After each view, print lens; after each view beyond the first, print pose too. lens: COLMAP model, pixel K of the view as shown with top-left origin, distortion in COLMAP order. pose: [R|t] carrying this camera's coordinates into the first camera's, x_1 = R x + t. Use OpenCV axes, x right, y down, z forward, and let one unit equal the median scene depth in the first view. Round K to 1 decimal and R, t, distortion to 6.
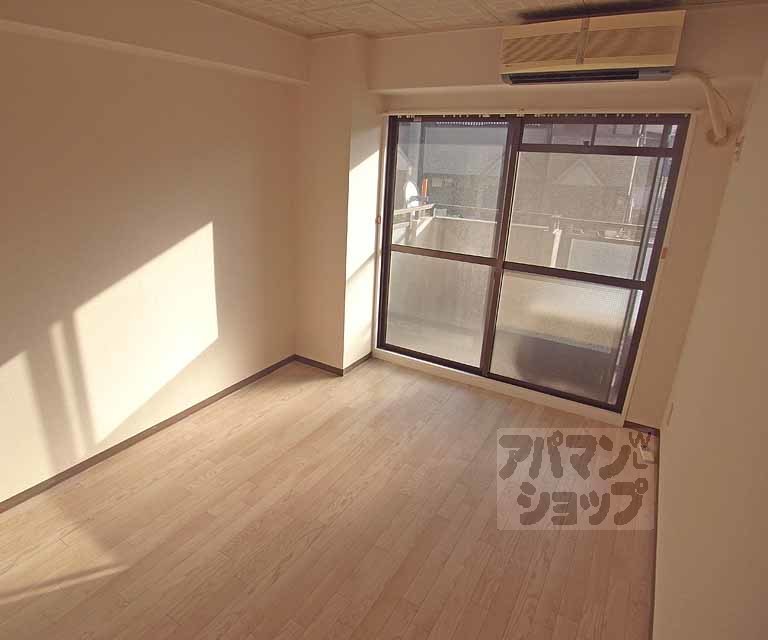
lens RADIAL K [[474.1, 0, 365.5], [0, 474.1, 319.1], [0, 0, 1]] dist [-0.025812, 0.000412]
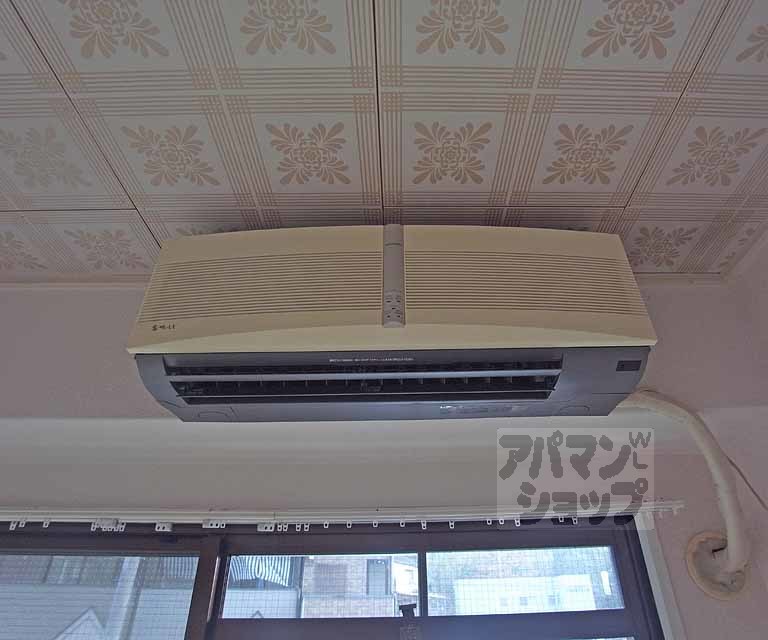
lens RADIAL K [[474.1, 0, 365.5], [0, 474.1, 319.1], [0, 0, 1]] dist [-0.025812, 0.000412]
pose [[0.882985, 0.223931, 0.412544, 0.288503], [0.190120, 0.632947, -0.750488, -0.293082], [-0.429176, 0.741103, 0.516309, 0.772102]]
